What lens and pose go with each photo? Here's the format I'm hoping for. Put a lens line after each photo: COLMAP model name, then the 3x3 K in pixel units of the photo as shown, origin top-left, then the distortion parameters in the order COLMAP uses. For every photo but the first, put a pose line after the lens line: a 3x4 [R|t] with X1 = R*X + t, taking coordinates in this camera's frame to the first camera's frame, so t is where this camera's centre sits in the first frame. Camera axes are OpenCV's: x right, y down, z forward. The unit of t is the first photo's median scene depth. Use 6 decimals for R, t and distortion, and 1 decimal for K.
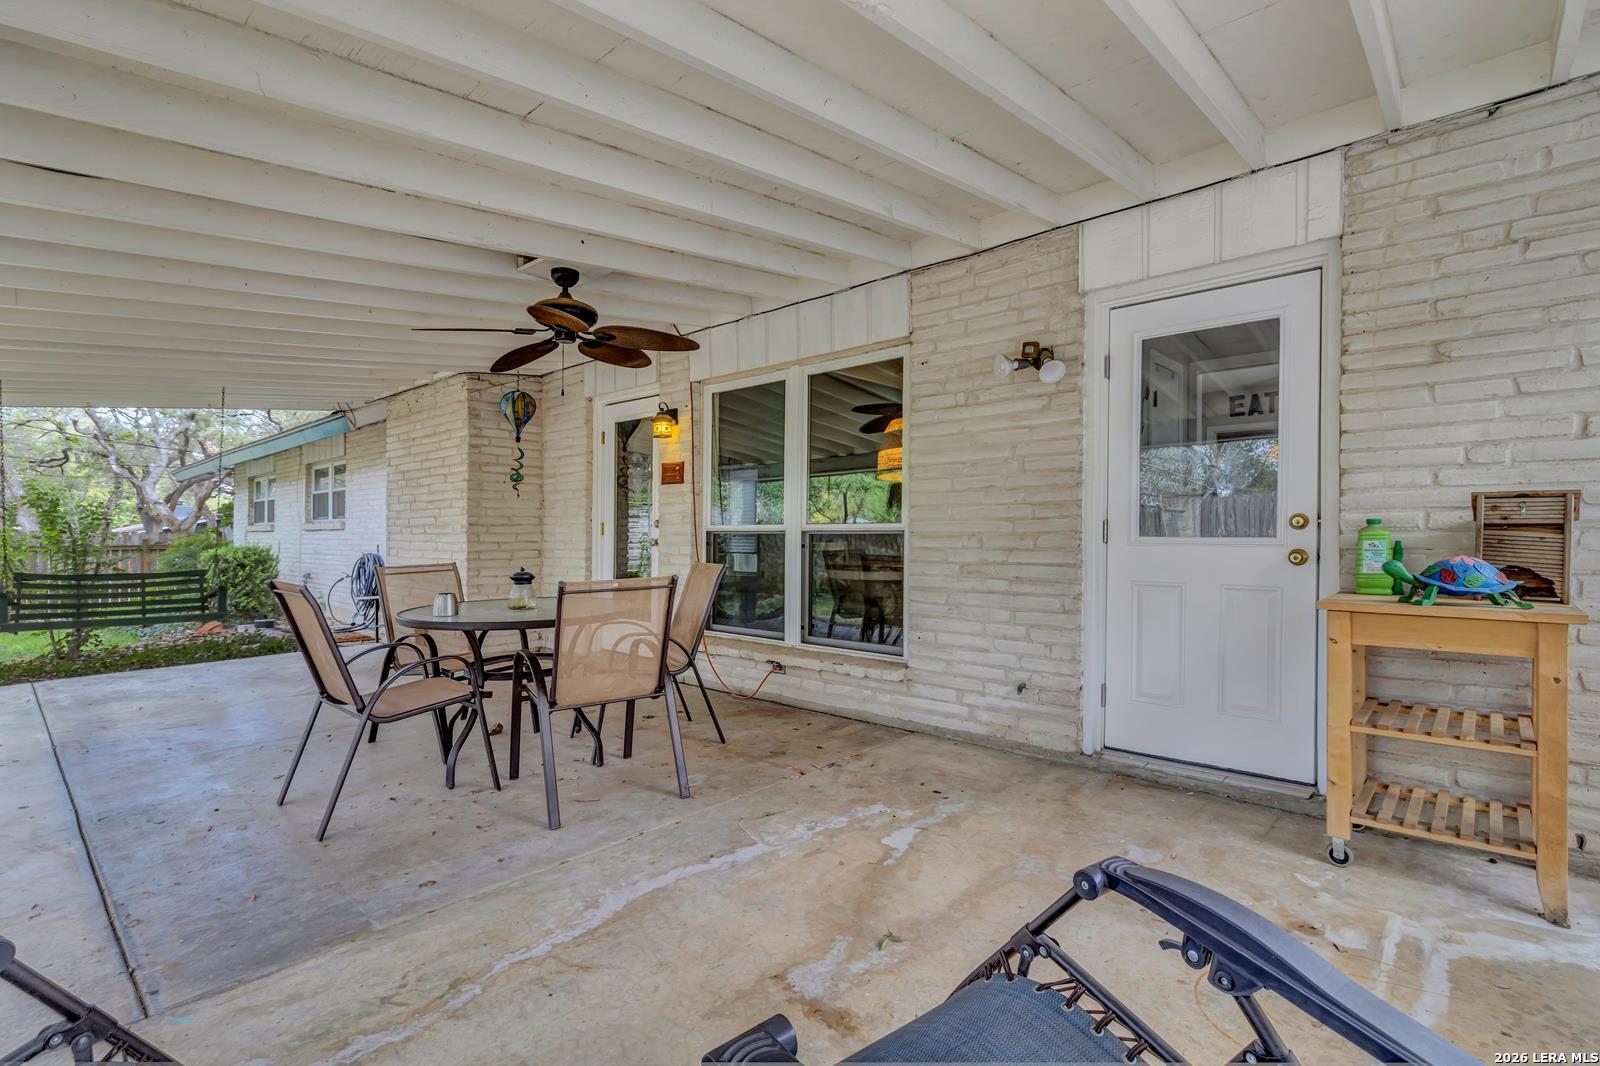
lens RADIAL K [[753.8, 0, 809.7], [0, 753.8, 536.2], [0, 0, 1]] dist [-0.000770, 0.000774]
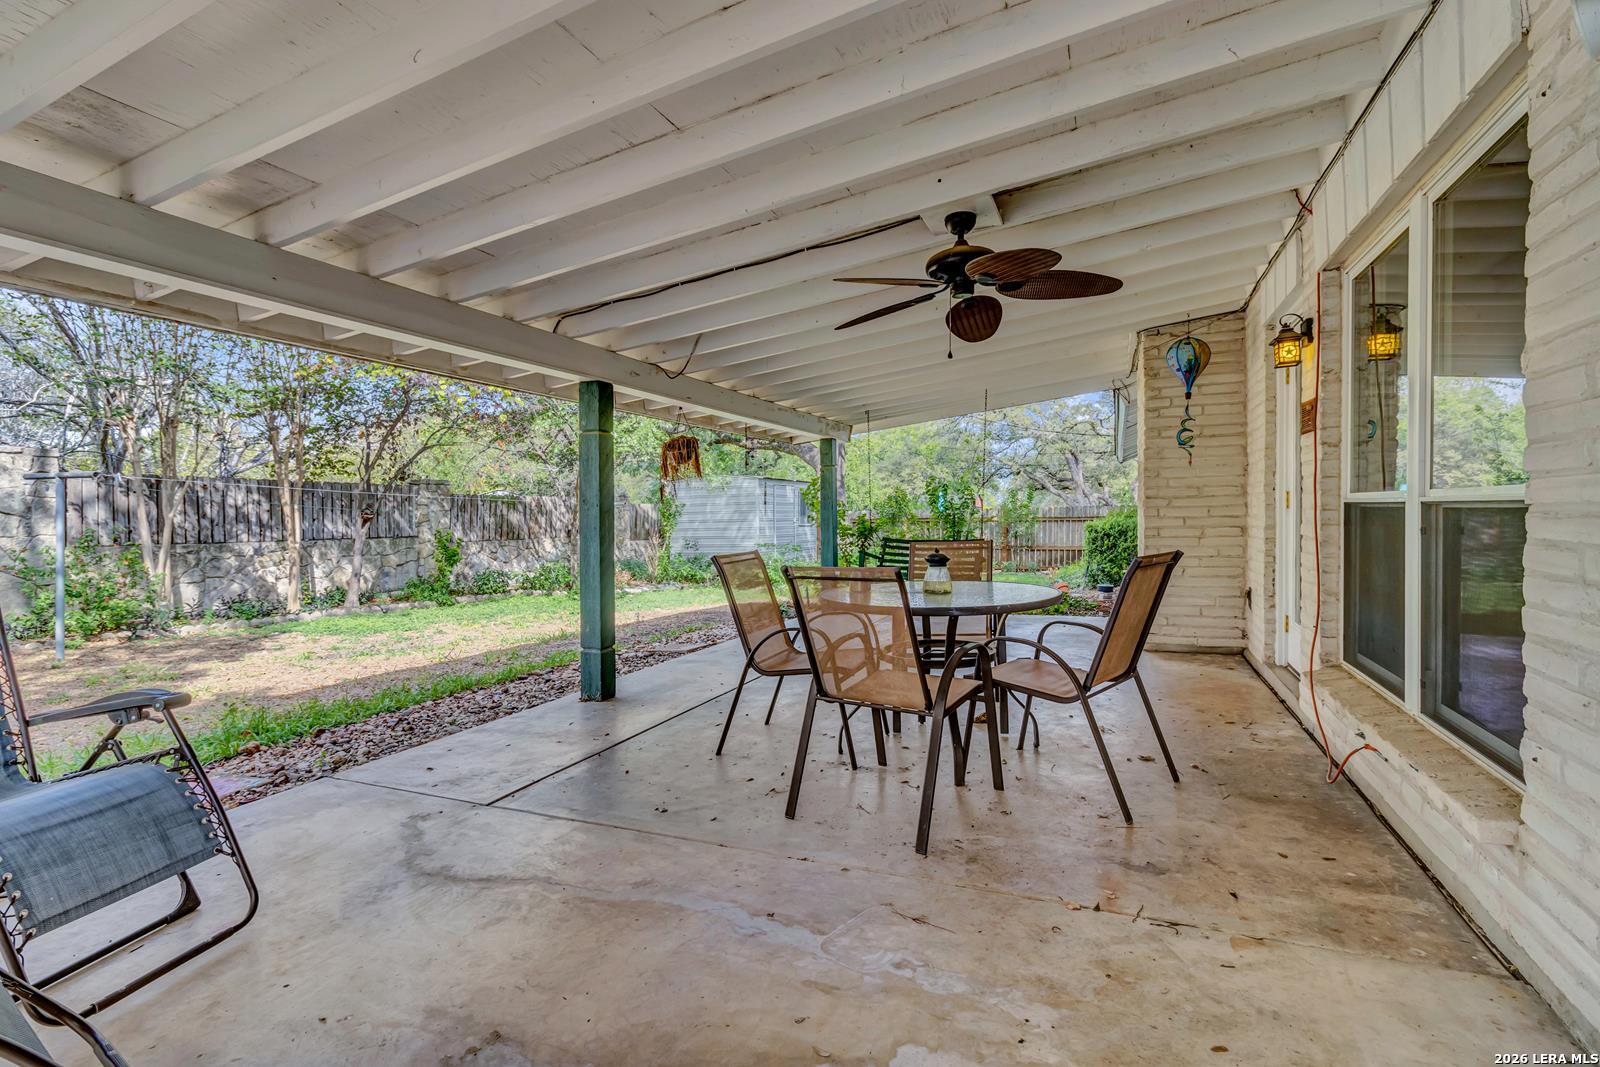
lens RADIAL K [[753.8, 0, 800.3], [0, 753.8, 504.6], [0, 0, 1]] dist [-0.000770, 0.000774]
pose [[0.322664, -0.011000, -0.946450, 0.389348], [0.010403, 0.999913, -0.008075, -0.005817], [0.946456, -0.007240, 0.322750, 0.460245]]
